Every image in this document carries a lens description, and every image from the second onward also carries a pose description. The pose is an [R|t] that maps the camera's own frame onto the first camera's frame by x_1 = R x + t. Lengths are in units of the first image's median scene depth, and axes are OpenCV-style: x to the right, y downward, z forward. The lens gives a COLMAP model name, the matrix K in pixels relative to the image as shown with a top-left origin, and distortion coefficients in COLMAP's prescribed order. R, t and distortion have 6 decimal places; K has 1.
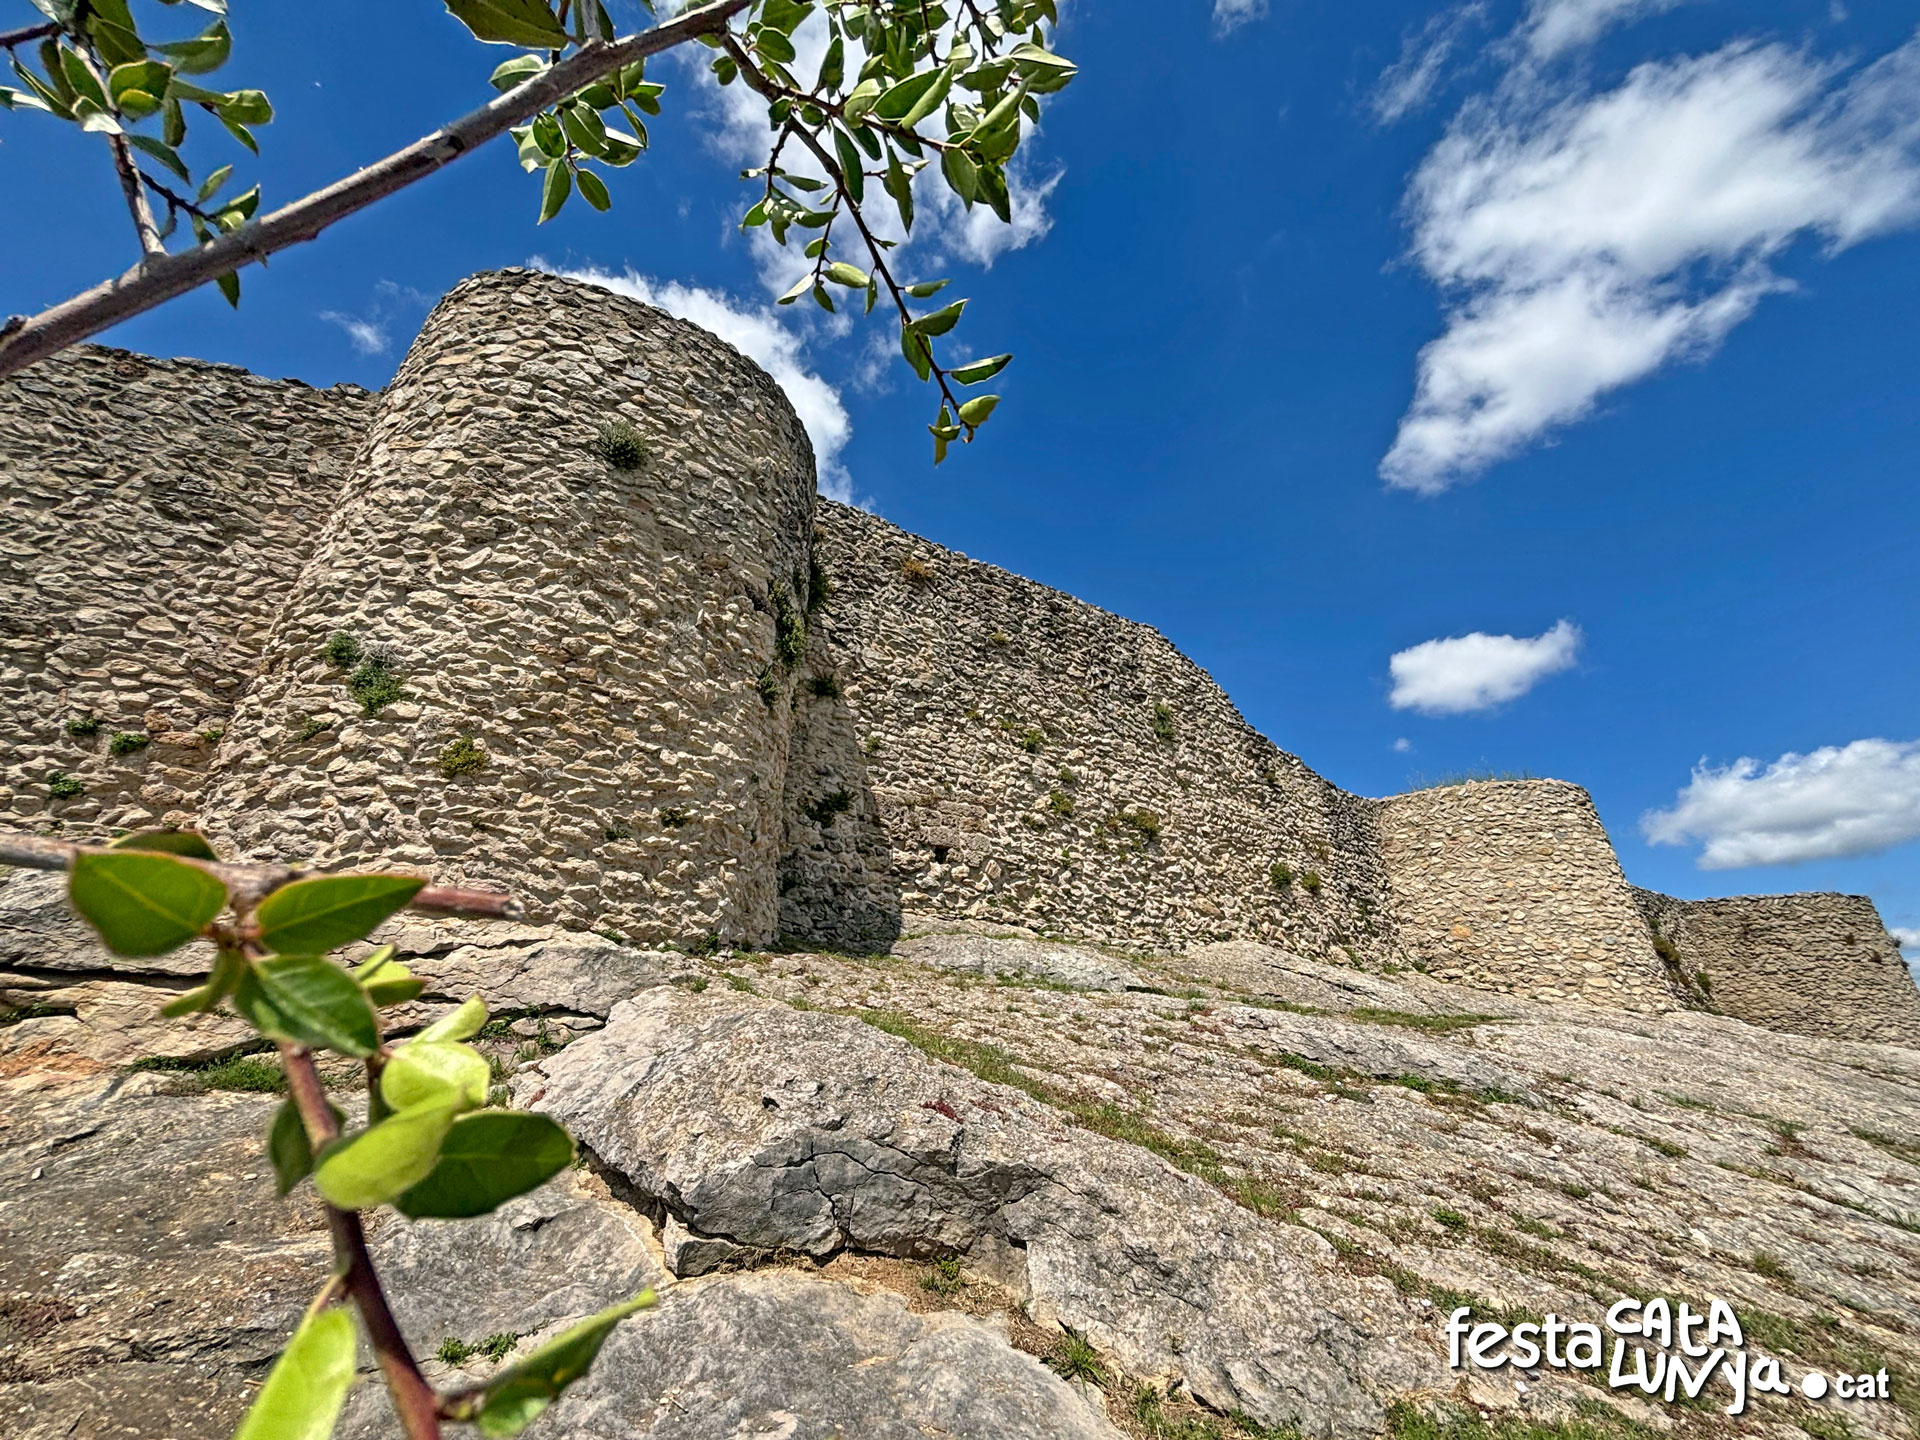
lens RADIAL K [[775.1, 0, 956.4], [0, 775.1, 718.7], [0, 0, 1]] dist [0.000516, 0.000777]
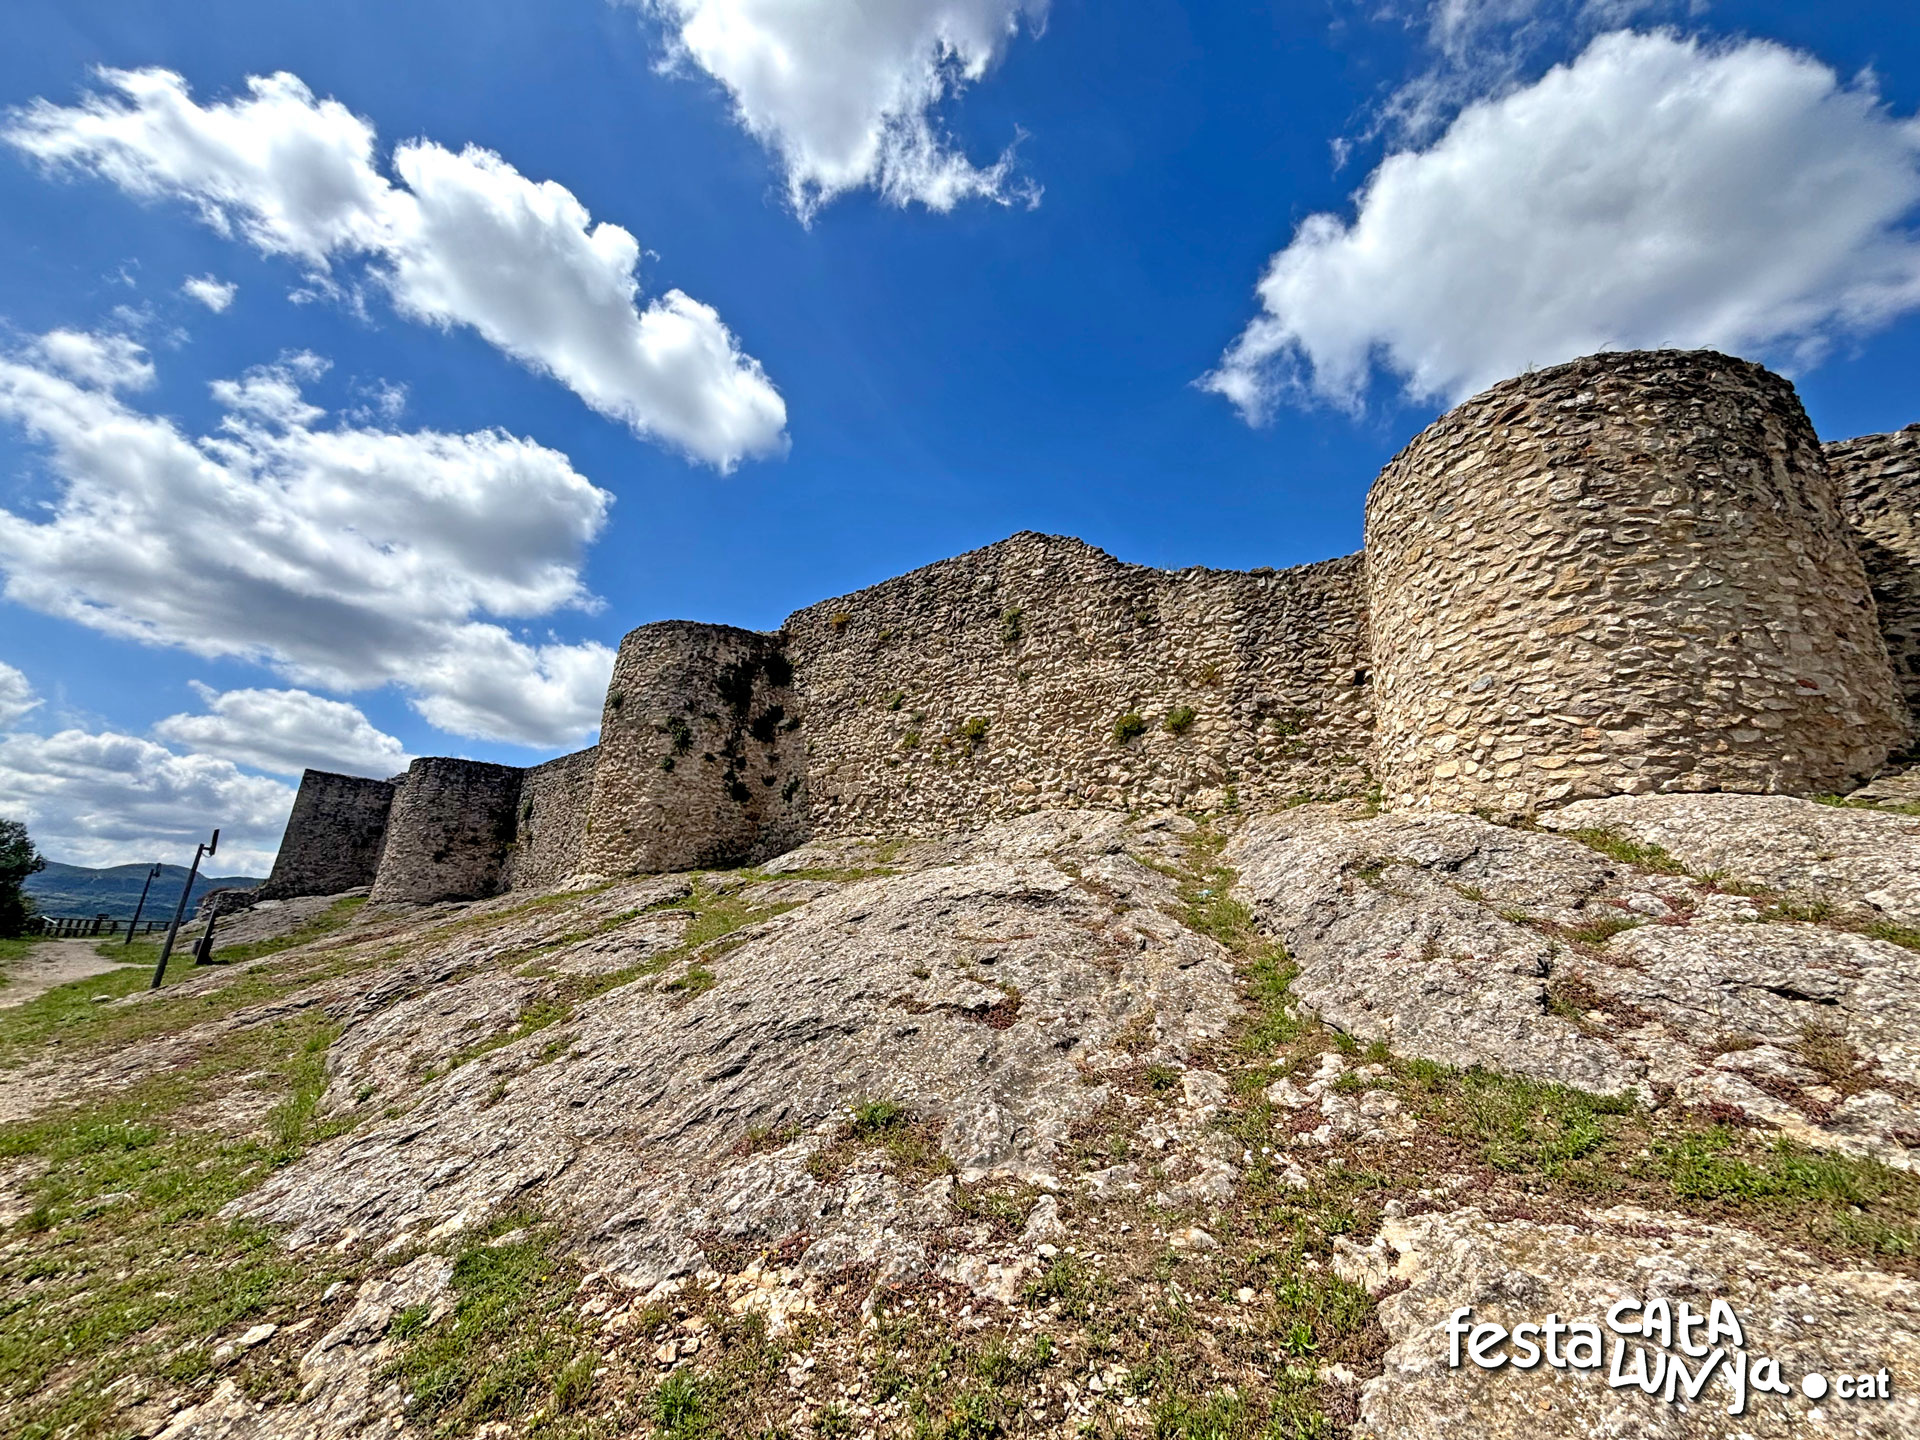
lens RADIAL K [[779.8, 0, 967.9], [0, 779.8, 735.0], [0, 0, 1]] dist [-0.015174, -0.000342]
pose [[0.336403, -0.253946, -0.906832, 2.679780], [0.344477, 0.929401, -0.132477, 0.604633], [0.876452, -0.267817, 0.400132, 1.059239]]
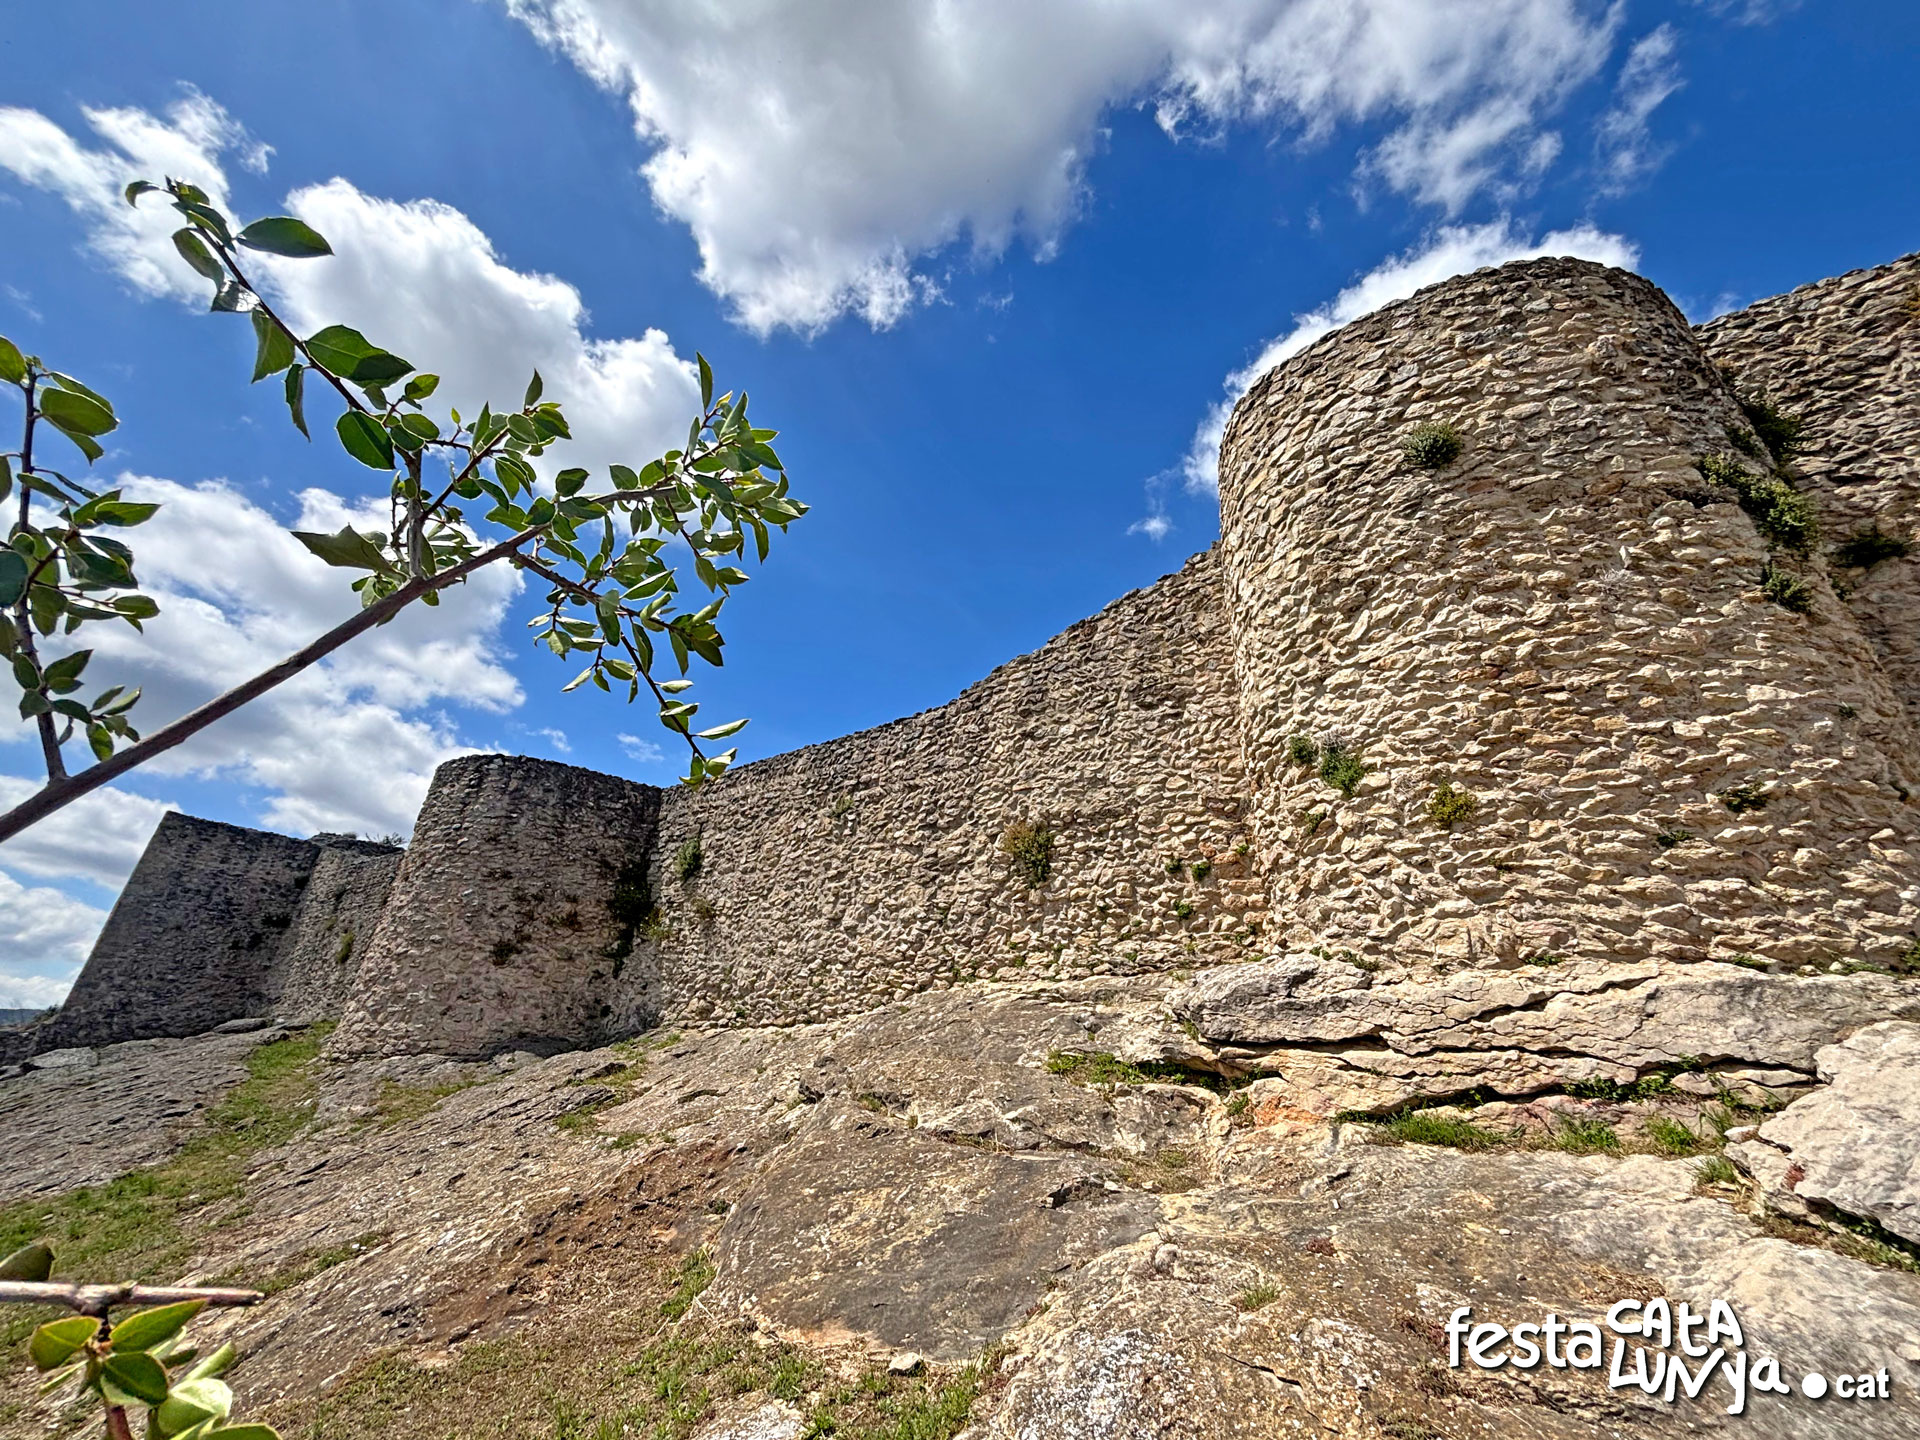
lens RADIAL K [[775.1, 0, 956.4], [0, 775.1, 718.7], [0, 0, 1]] dist [0.000516, 0.000777]
pose [[0.444501, -0.389094, -0.806861, -0.063860], [0.341175, 0.906384, -0.249133, -0.016967], [0.828262, -0.164541, 0.535638, -0.033410]]
